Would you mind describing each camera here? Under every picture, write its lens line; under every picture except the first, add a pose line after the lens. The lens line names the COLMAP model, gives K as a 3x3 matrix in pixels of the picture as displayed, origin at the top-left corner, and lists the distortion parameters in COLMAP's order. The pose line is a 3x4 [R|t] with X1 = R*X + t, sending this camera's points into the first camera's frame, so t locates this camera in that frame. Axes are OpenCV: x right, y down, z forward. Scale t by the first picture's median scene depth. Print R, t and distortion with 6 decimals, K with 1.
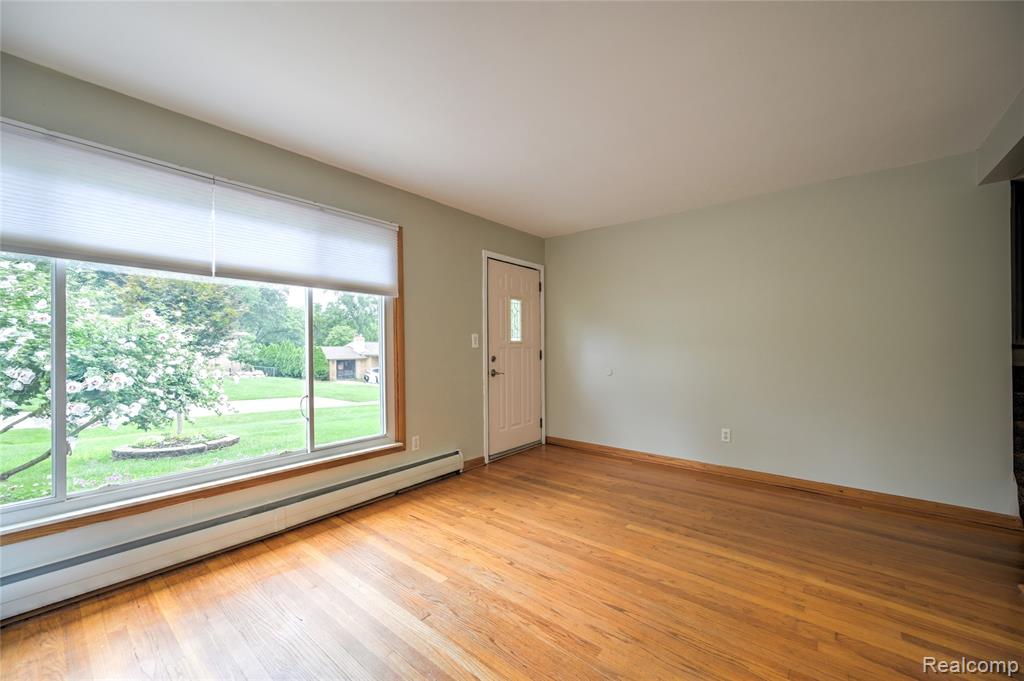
lens RADIAL K [[404.4, 0, 517.6], [0, 404.4, 345.8], [0, 0, 1]] dist [0.000108, 0.000017]
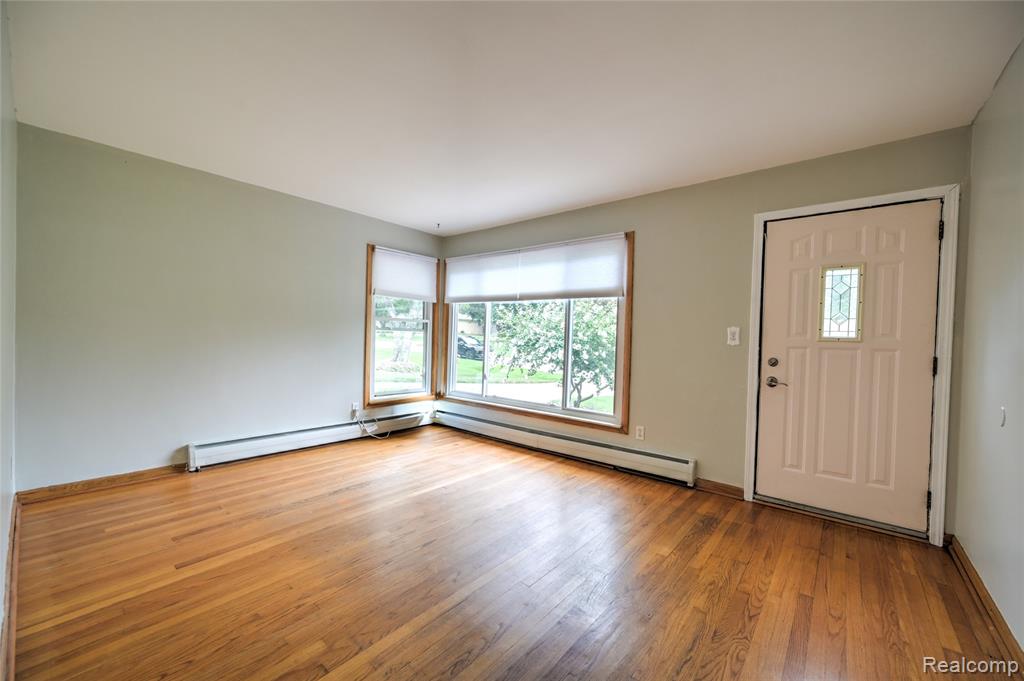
lens RADIAL K [[404.4, 0, 517.6], [0, 404.4, 345.8], [0, 0, 1]] dist [0.000108, 0.000017]
pose [[-0.007014, 0.021985, -0.999734, 0.800283], [-0.027211, 0.999384, 0.022168, 0.000471], [0.999605, 0.027359, -0.006411, 0.686494]]
